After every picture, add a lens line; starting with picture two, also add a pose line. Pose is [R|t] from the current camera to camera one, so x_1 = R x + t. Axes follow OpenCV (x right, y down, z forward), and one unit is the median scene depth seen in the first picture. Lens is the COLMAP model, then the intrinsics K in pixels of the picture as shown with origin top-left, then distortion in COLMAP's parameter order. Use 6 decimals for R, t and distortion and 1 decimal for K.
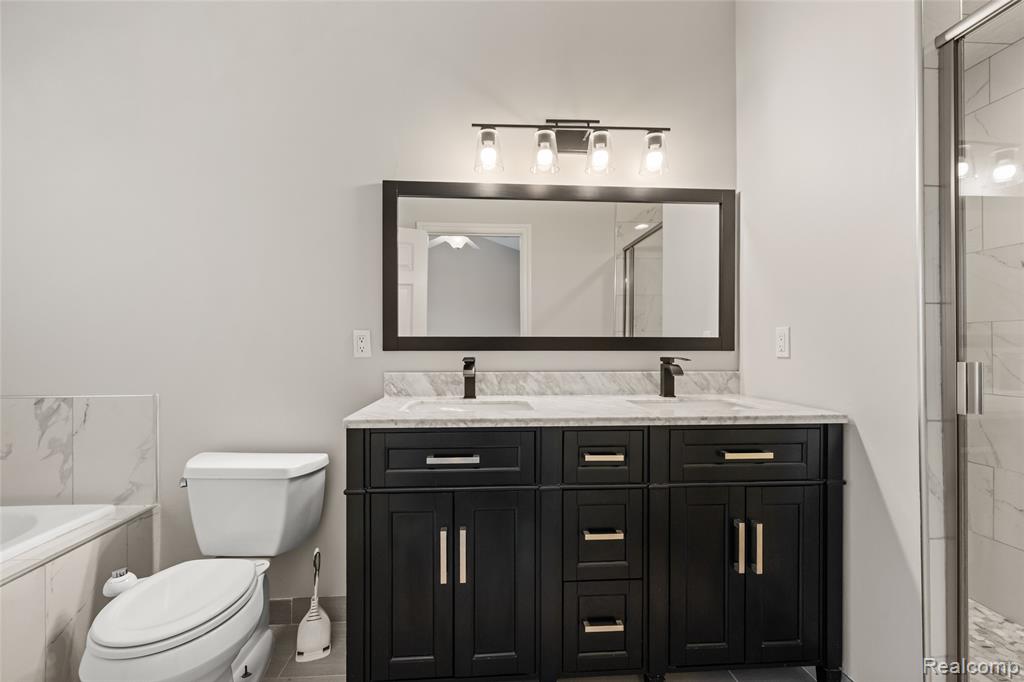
lens RADIAL K [[446.5, 0, 508.0], [0, 446.5, 348.3], [0, 0, 1]] dist [0.001019, 0.000168]
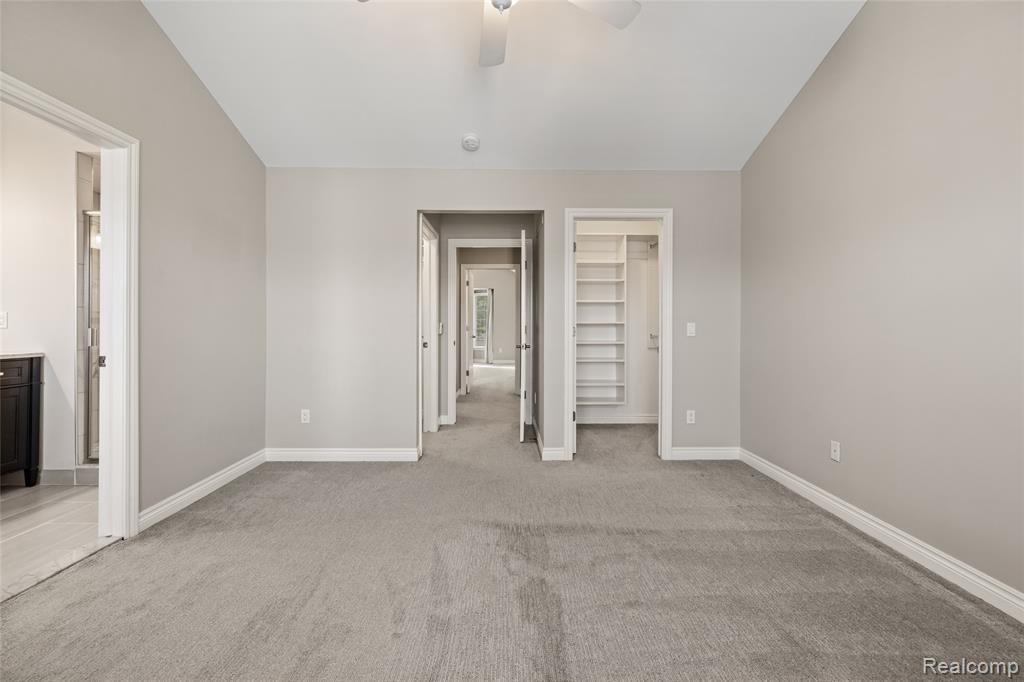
lens RADIAL K [[438.6, 0, 510.6], [0, 438.6, 323.7], [0, 0, 1]] dist [0.000006, 0.000324]
pose [[0.059642, 0.008201, 0.998186, -1.293512], [-0.001809, 0.999965, -0.008108, 0.014568], [-0.998218, -0.001322, 0.059655, -1.469315]]
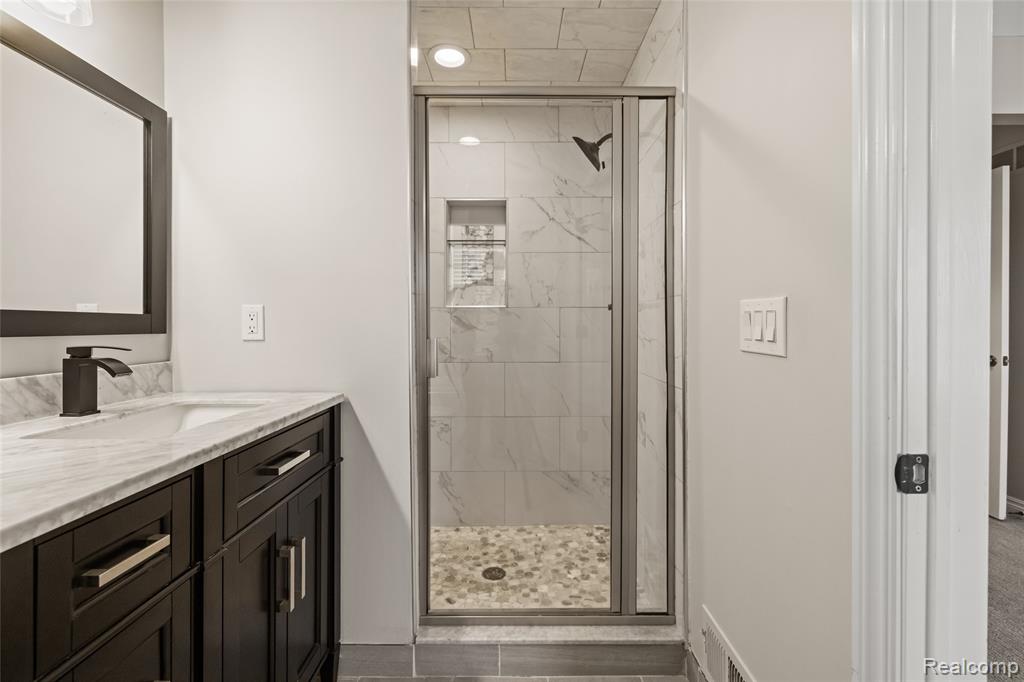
lens RADIAL K [[435.3, 0, 511.2], [0, 435.3, 335.2], [0, 0, 1]] dist [-0.000141, 0.000097]
pose [[0.067977, -0.021900, 0.997446, -0.210710], [0.001982, 0.999760, 0.021816, -0.007321], [-0.997685, 0.000494, 0.068004, 0.519103]]
